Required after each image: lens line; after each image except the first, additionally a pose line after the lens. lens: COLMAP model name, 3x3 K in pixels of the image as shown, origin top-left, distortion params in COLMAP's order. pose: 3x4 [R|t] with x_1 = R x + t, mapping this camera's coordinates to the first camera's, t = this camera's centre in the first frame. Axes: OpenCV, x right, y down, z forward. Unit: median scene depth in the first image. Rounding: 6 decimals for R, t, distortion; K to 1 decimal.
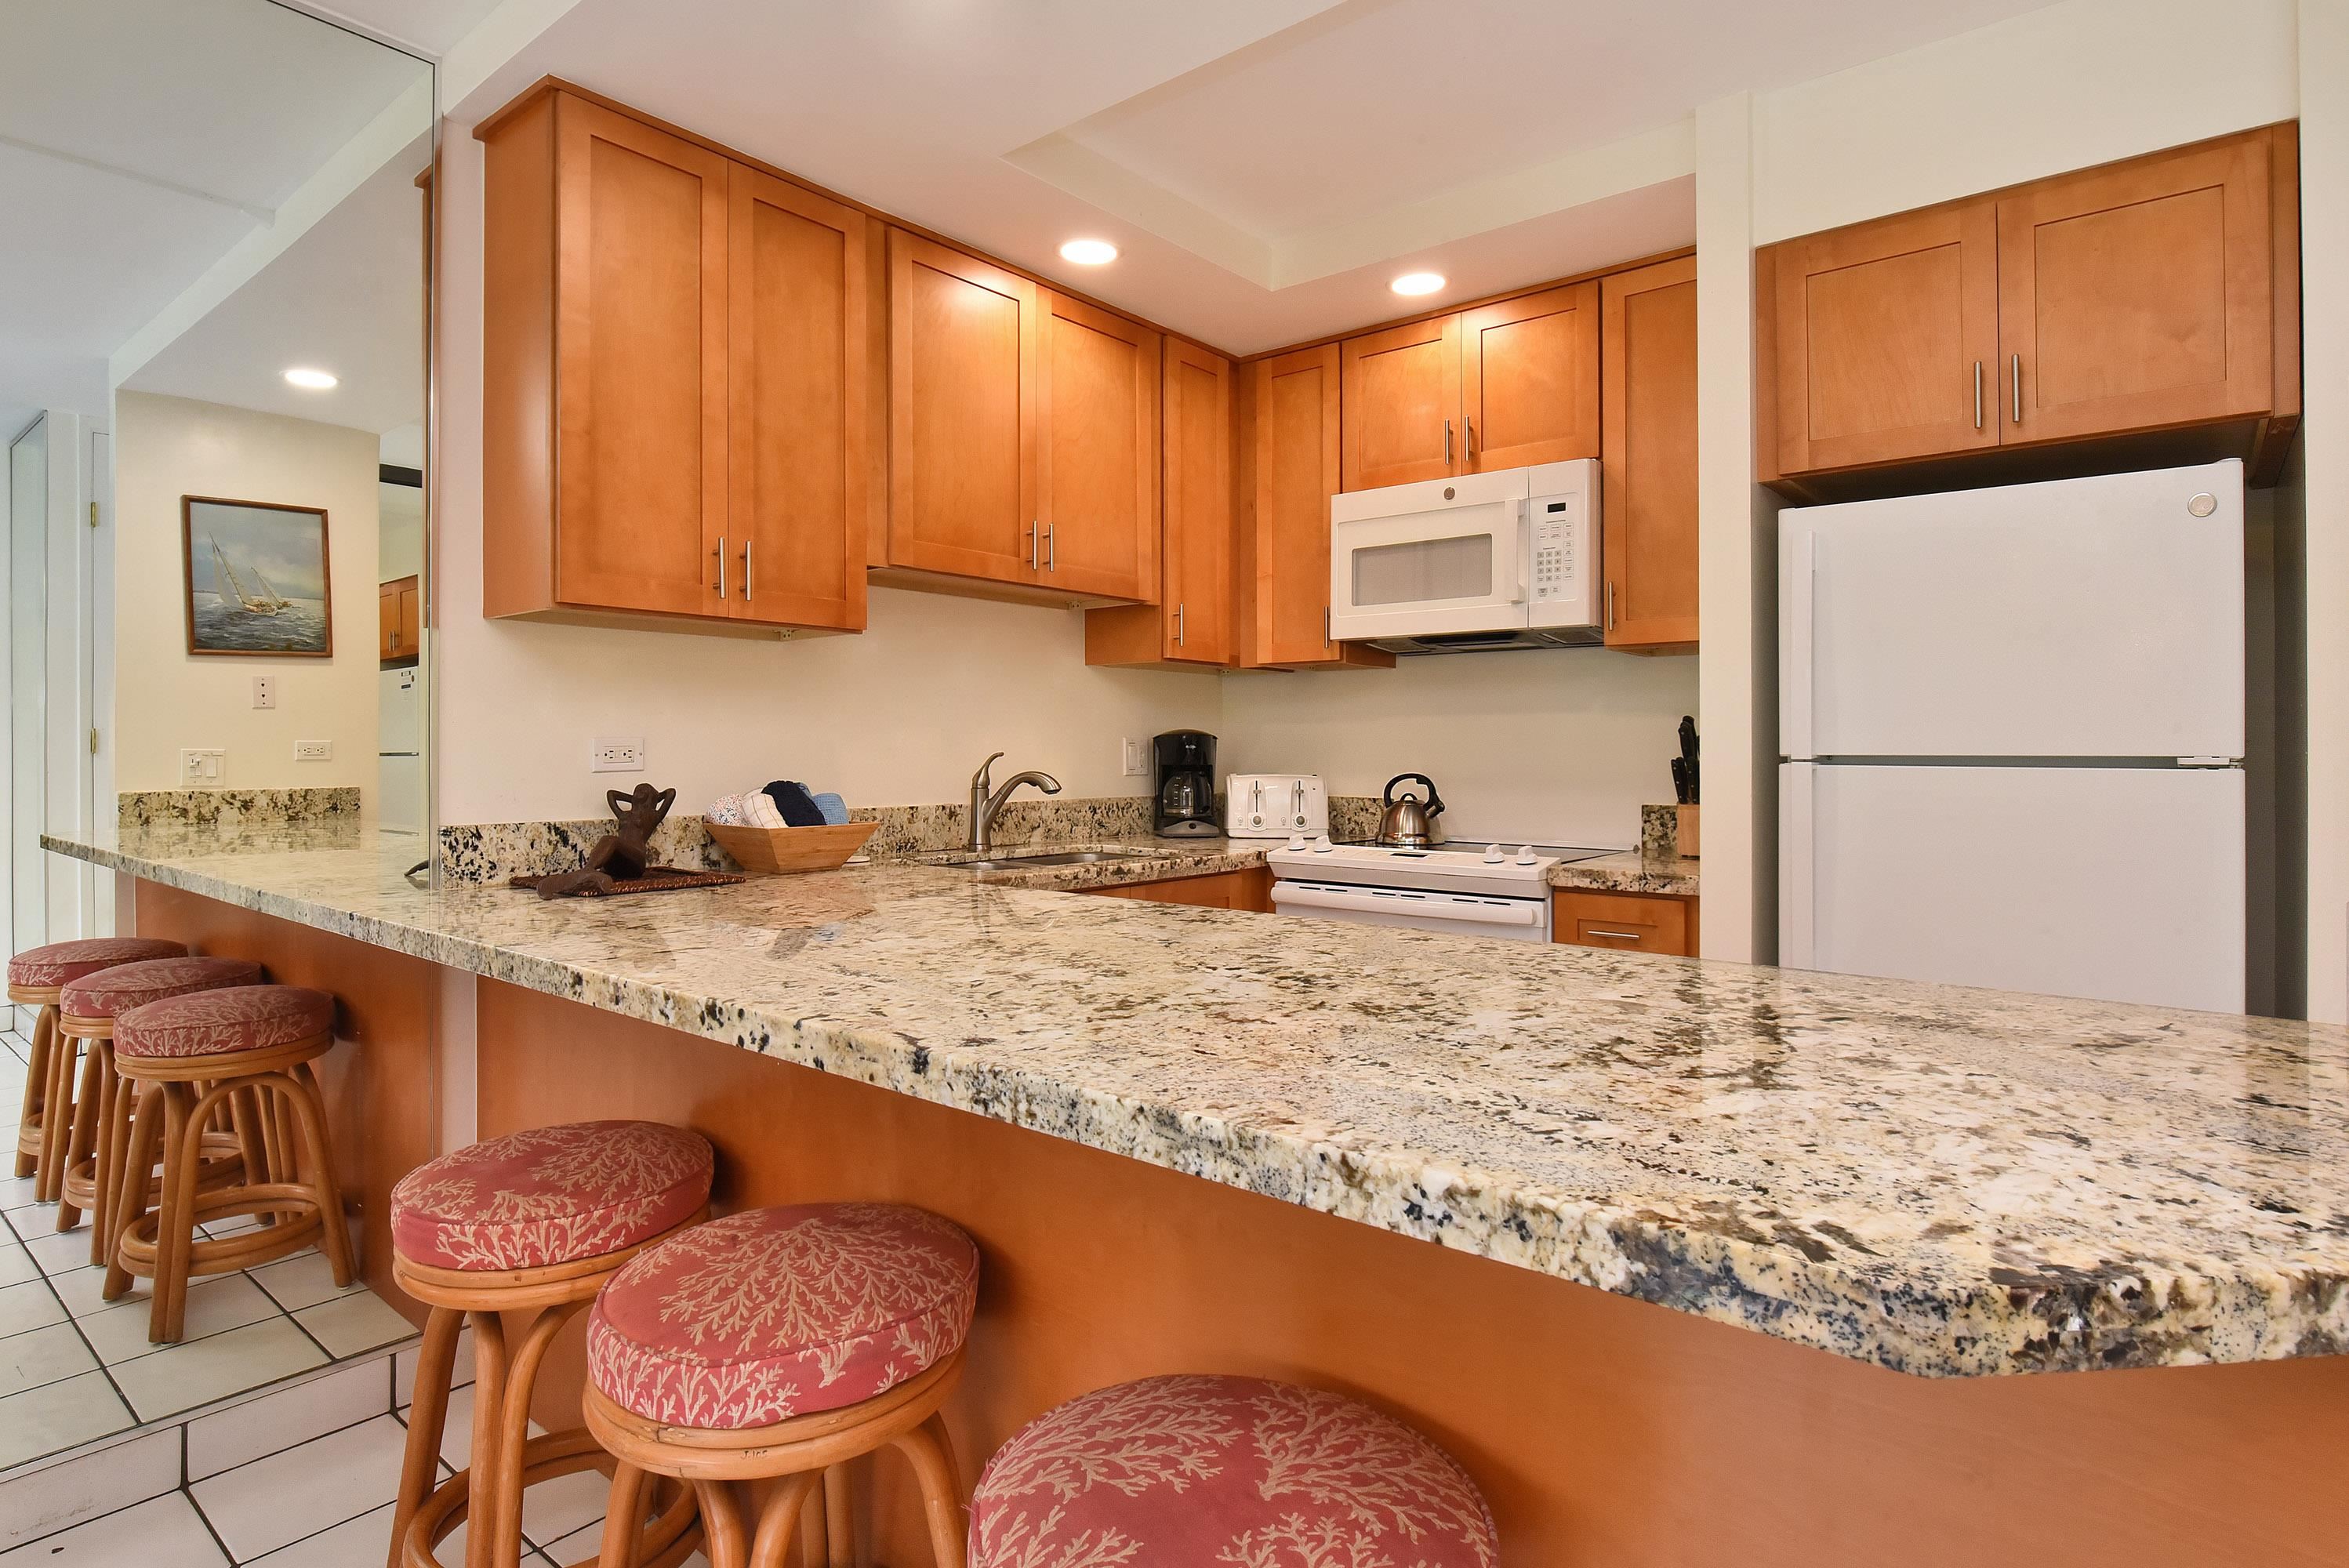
lens RADIAL K [[1319.2, 0, 1119.1], [0, 1319.2, 738.5], [0, 0, 1]] dist [0.002952, -0.004124]
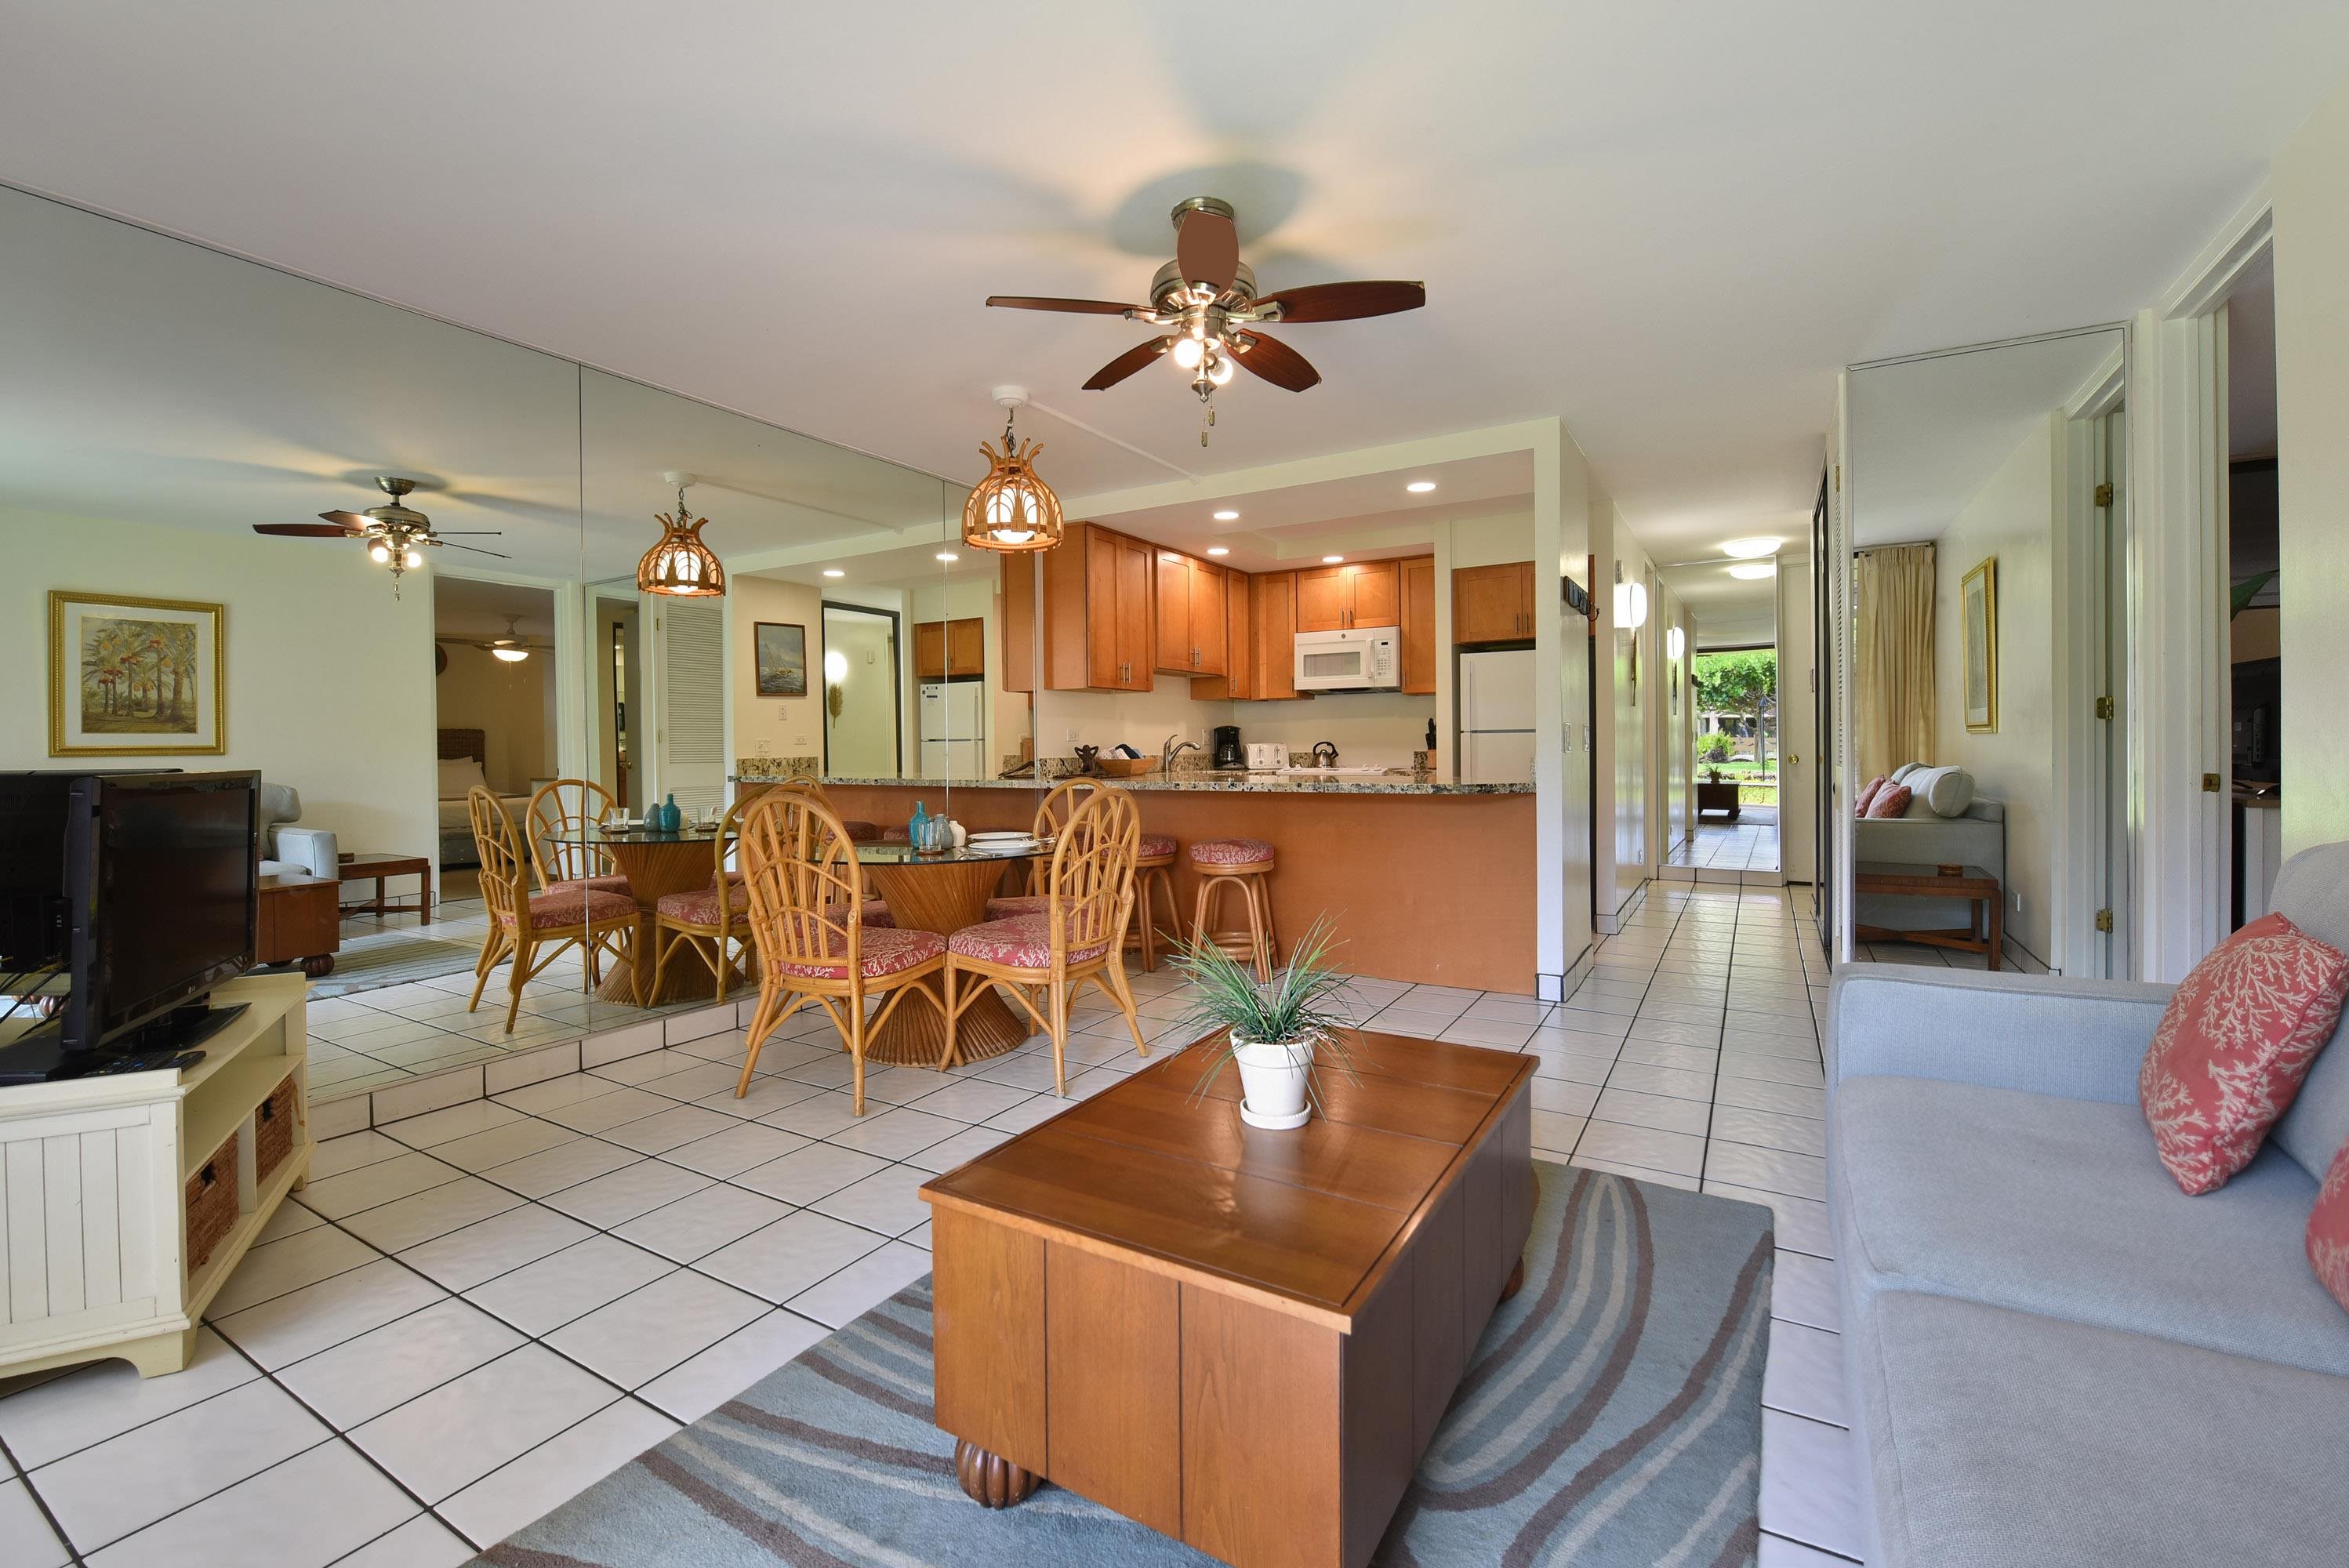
lens RADIAL K [[981.5, 0, 1078.1], [0, 981.5, 747.7], [0, 0, 1]] dist [-0.011141, -0.001845]
pose [[0.996663, -0.010943, 0.080891, -0.485085], [0.010006, 0.999878, 0.011976, 0.013167], [-0.081012, -0.011127, 0.996651, -1.015890]]
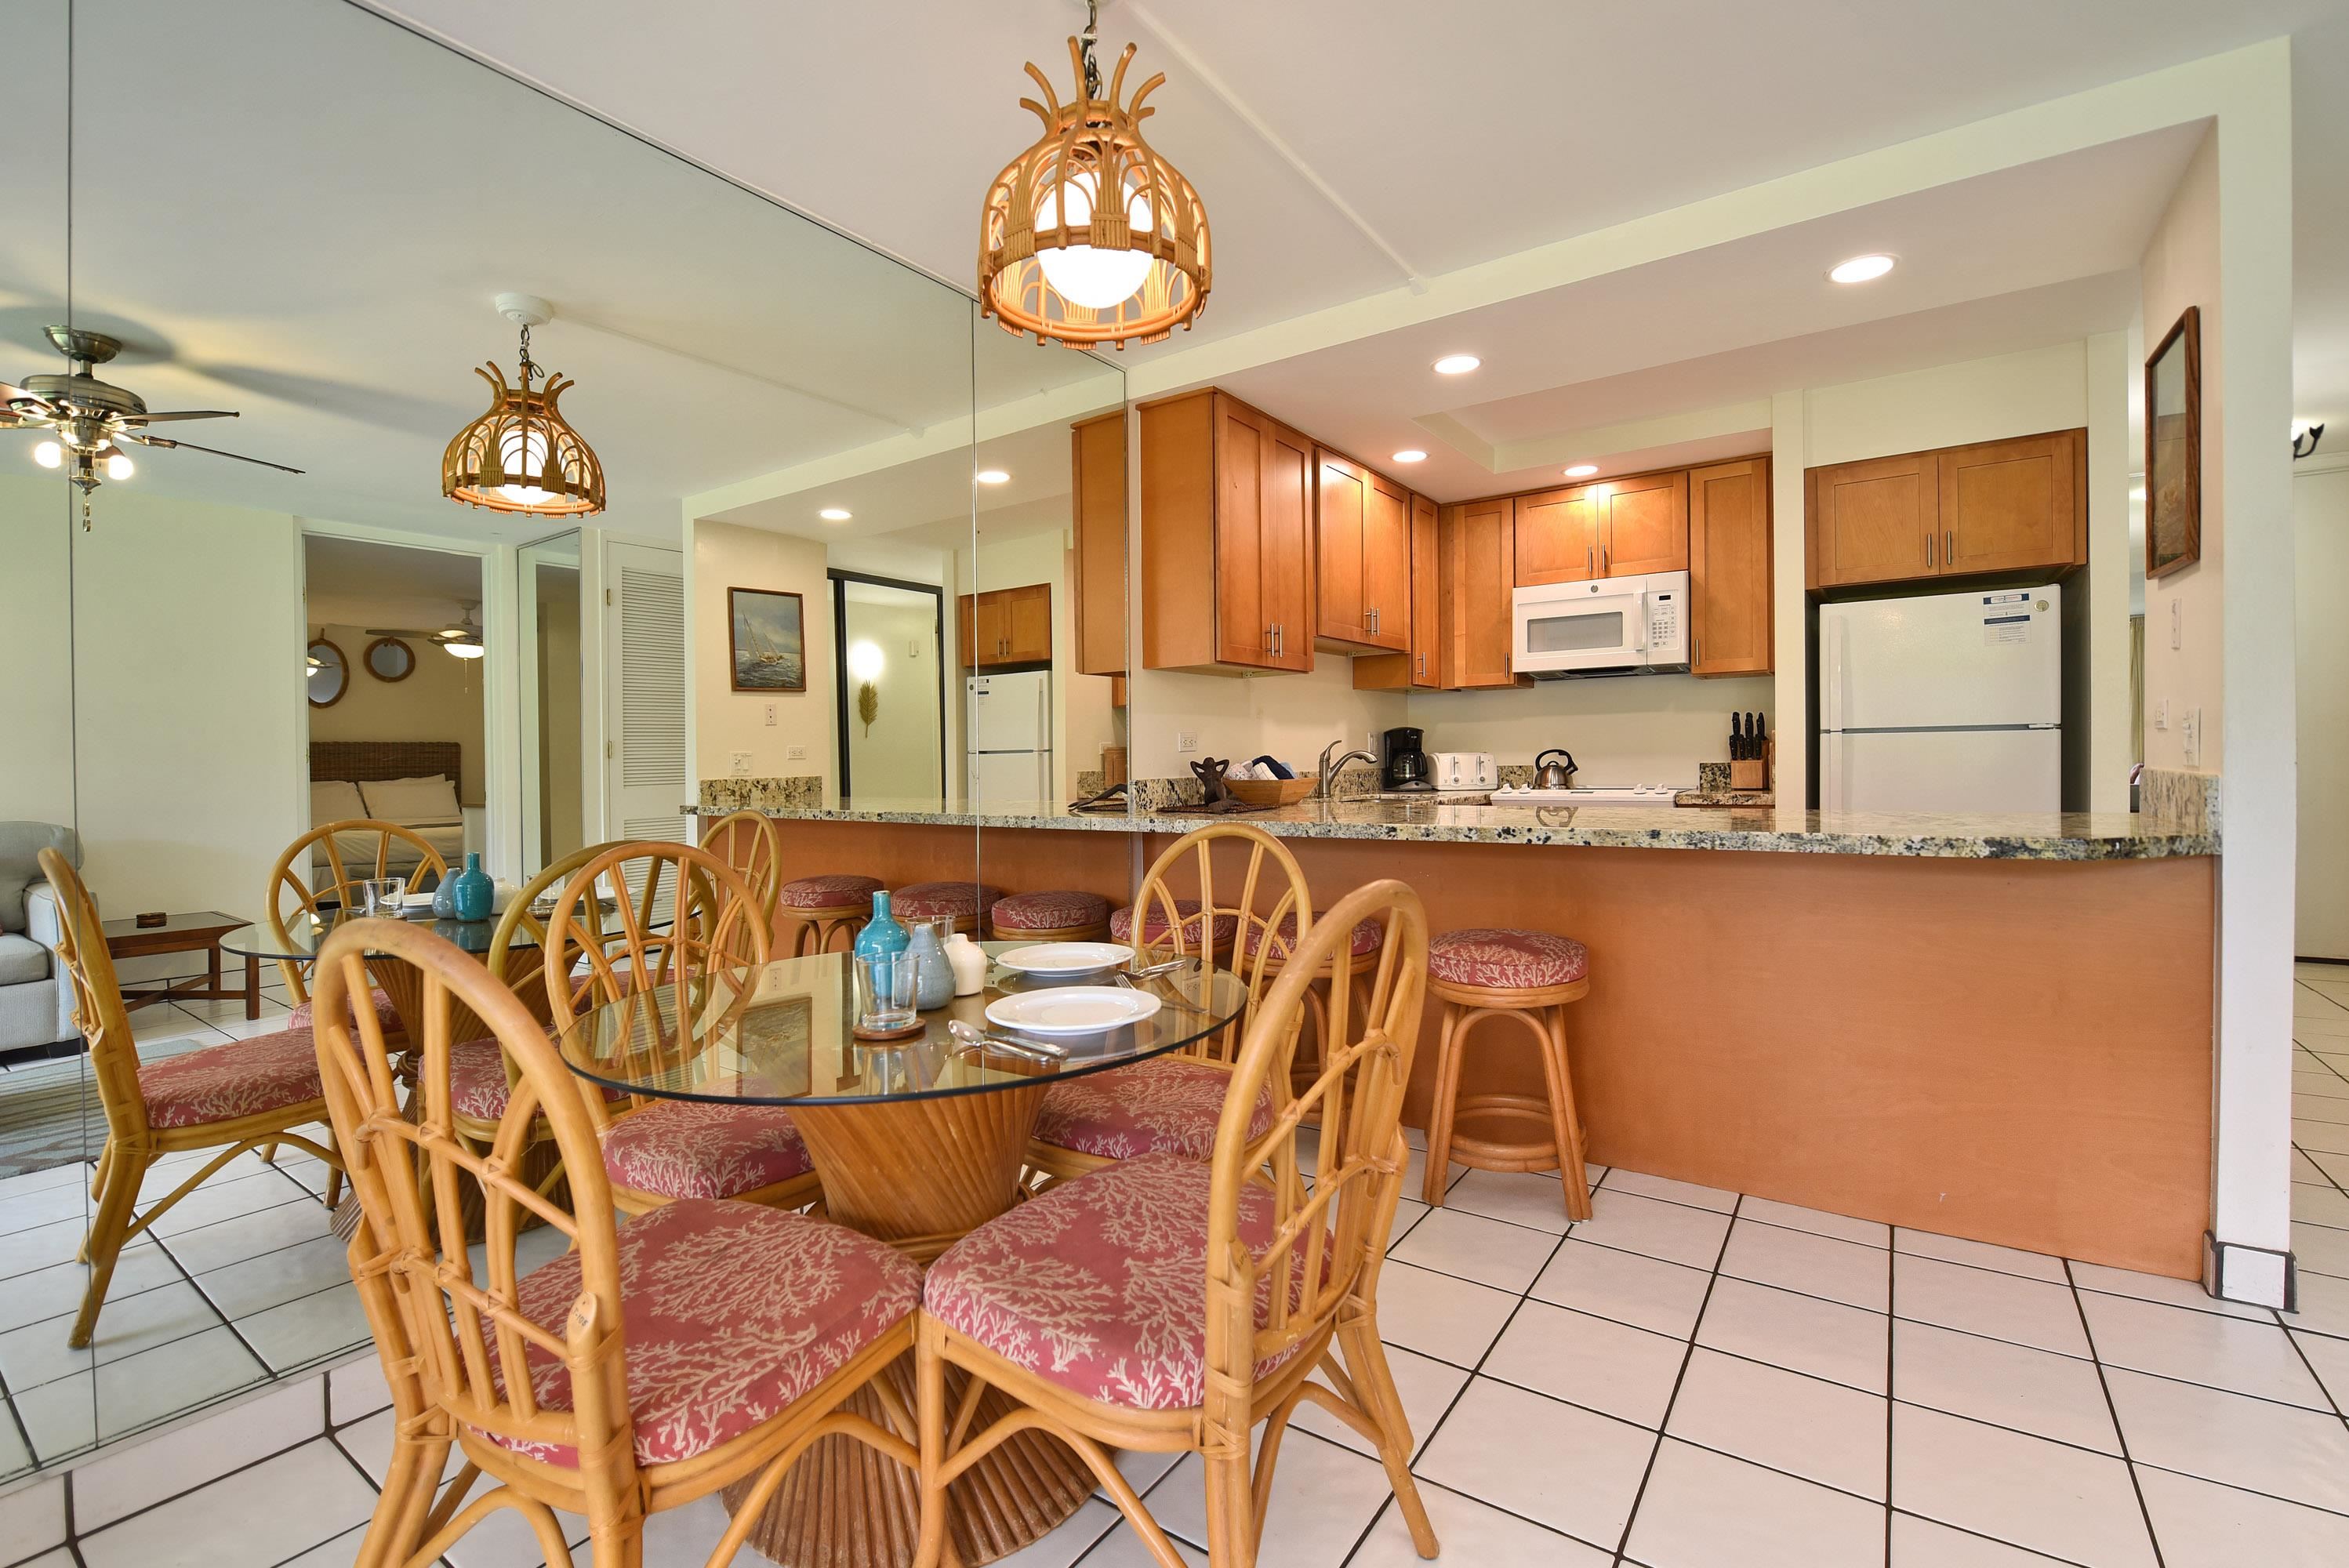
lens RADIAL K [[1044.2, 0, 1136.7], [0, 1044.2, 773.4], [0, 0, 1]] dist [-0.003615, -0.002274]
pose [[0.998269, -0.019154, 0.055609, -0.474262], [0.017752, 0.999515, 0.025593, 0.015725], [-0.056072, -0.024561, 0.998125, -0.387913]]
